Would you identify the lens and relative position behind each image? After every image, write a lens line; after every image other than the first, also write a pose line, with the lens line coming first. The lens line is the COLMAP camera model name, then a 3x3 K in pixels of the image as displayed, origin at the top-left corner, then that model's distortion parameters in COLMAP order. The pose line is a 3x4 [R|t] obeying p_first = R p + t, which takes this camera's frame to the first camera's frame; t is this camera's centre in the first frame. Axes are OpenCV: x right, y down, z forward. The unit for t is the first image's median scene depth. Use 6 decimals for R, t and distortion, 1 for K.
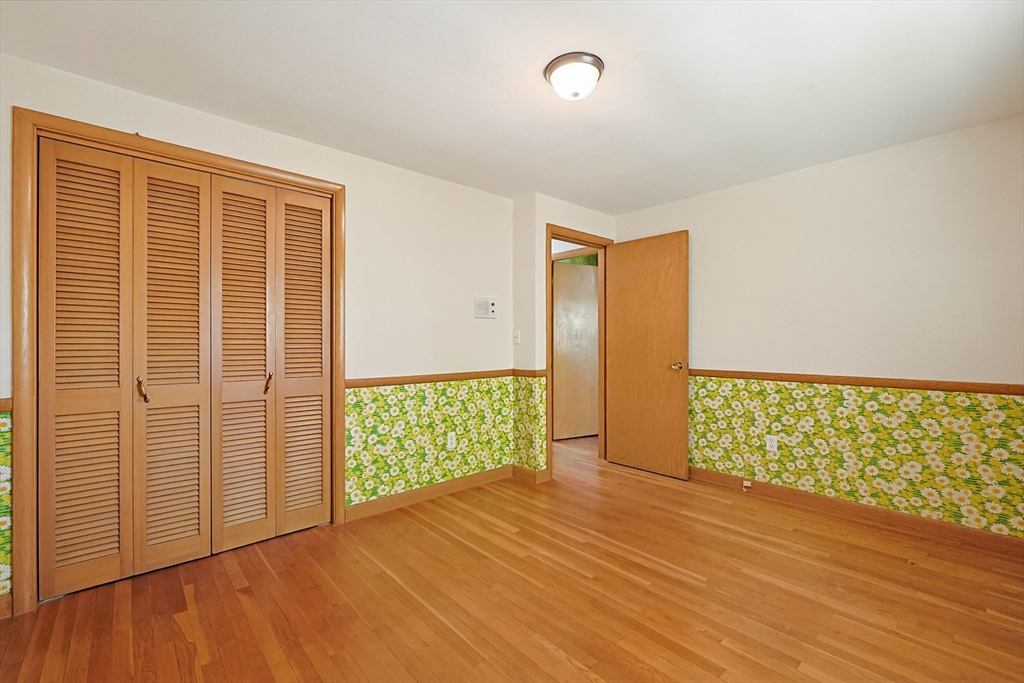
lens RADIAL K [[441.6, 0, 513.7], [0, 441.6, 337.0], [0, 0, 1]] dist [-0.000894, -0.000628]
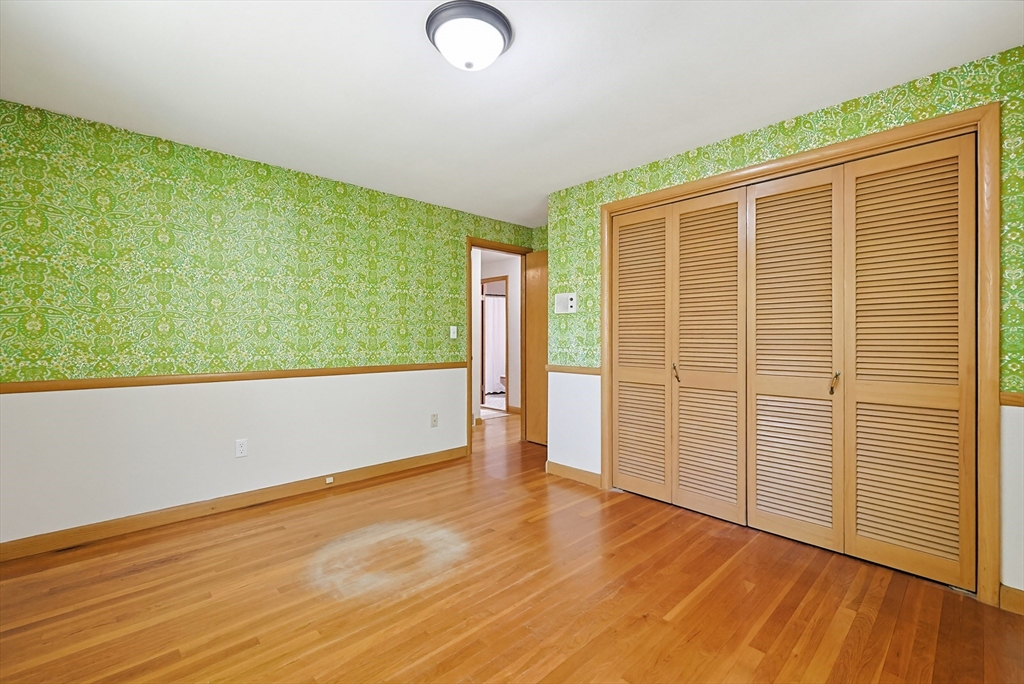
lens RADIAL K [[441.6, 0, 513.7], [0, 441.6, 337.5], [0, 0, 1]] dist [-0.000894, -0.000628]
pose [[0.033365, 0.002413, -0.999440, 0.341192], [0.008099, 0.999964, 0.002684, 0.002815], [0.999410, -0.008184, 0.033344, 0.305690]]
